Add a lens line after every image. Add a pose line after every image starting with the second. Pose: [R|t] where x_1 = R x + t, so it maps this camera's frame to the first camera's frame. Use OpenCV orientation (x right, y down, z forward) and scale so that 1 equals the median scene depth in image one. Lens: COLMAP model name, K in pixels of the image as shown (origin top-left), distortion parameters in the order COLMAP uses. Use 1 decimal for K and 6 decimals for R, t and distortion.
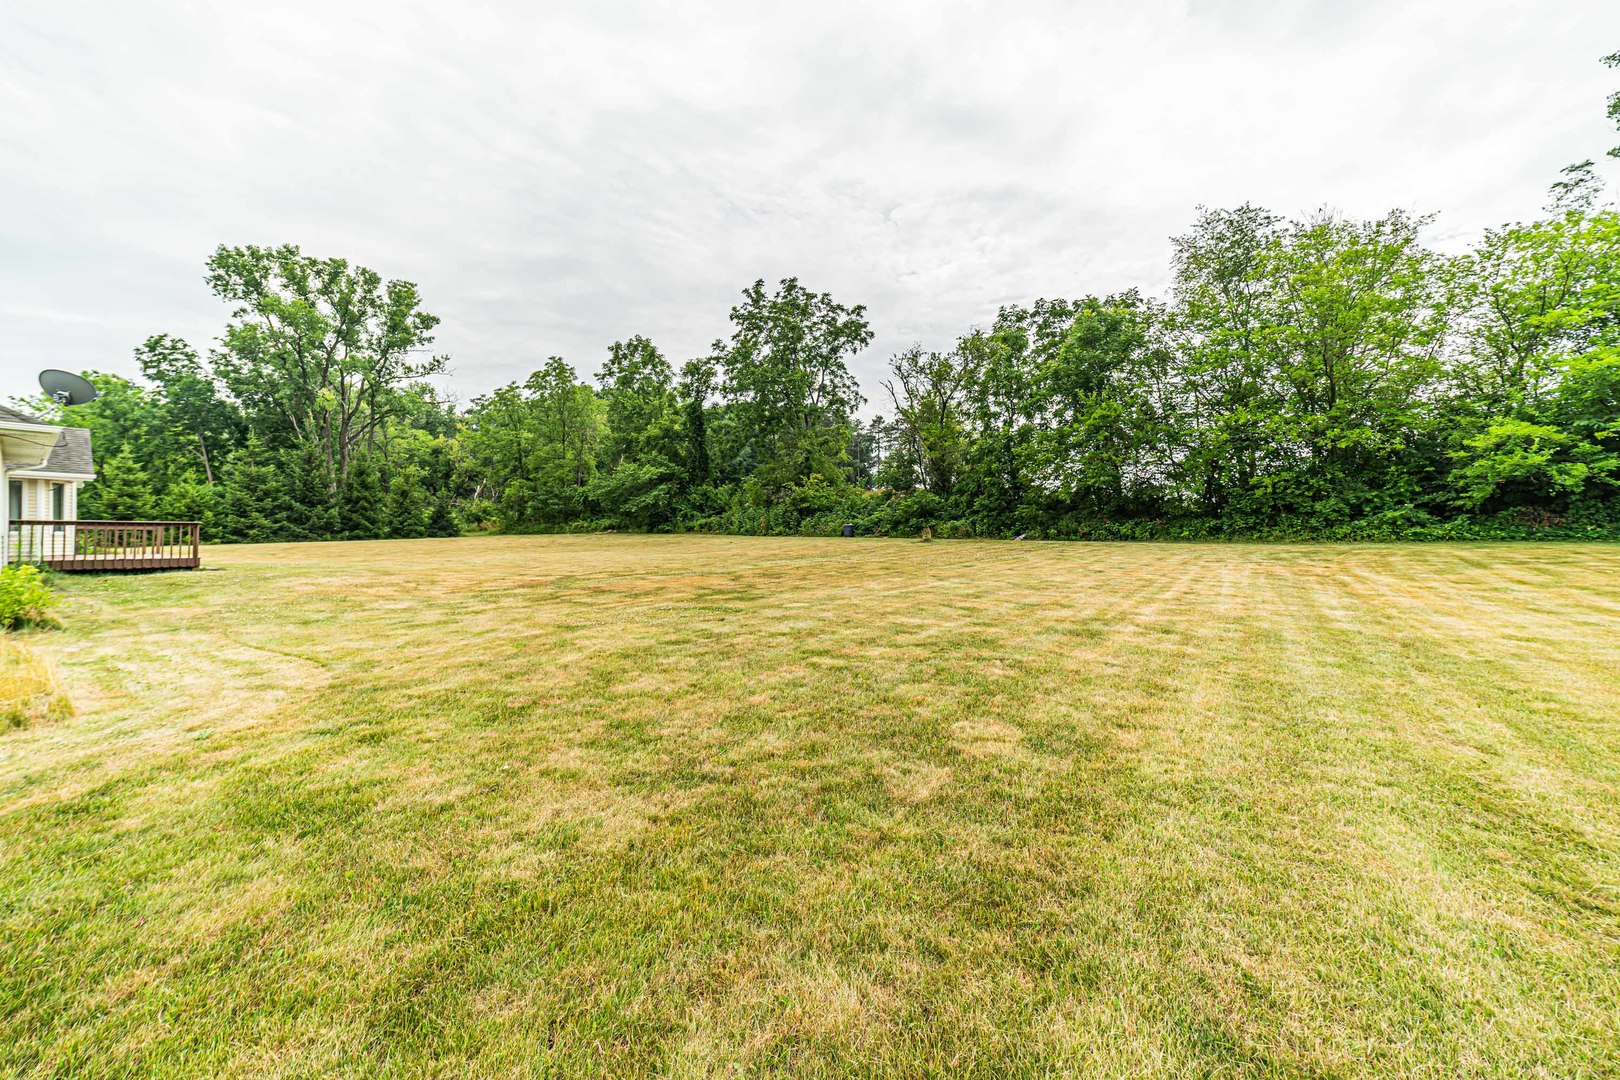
lens RADIAL K [[636.0, 0, 801.7], [0, 636.0, 527.3], [0, 0, 1]] dist [-0.008377, 0.002274]
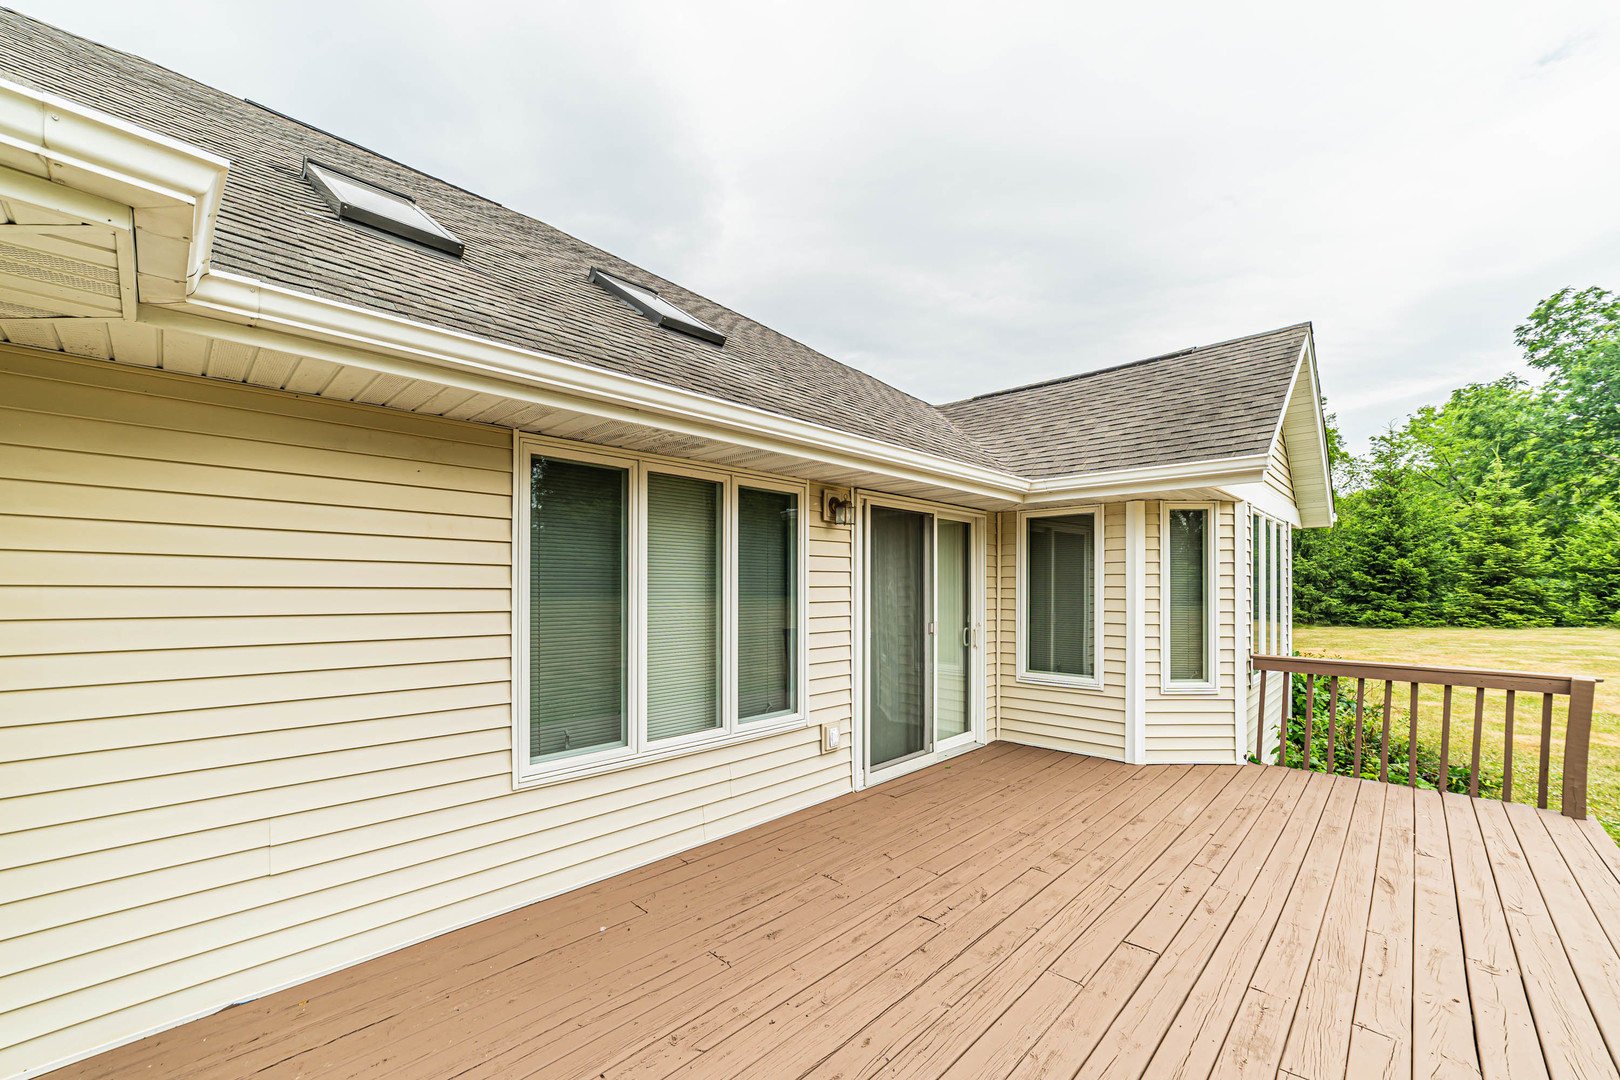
lens RADIAL K [[636.0, 0, 788.7], [0, 636.0, 582.8], [0, 0, 1]] dist [-0.008377, 0.002274]
pose [[-0.104977, 0.001712, -0.994473, -0.278709], [0.012909, 0.999917, 0.000359, -0.013835], [0.994391, -0.012800, -0.104991, 0.272523]]
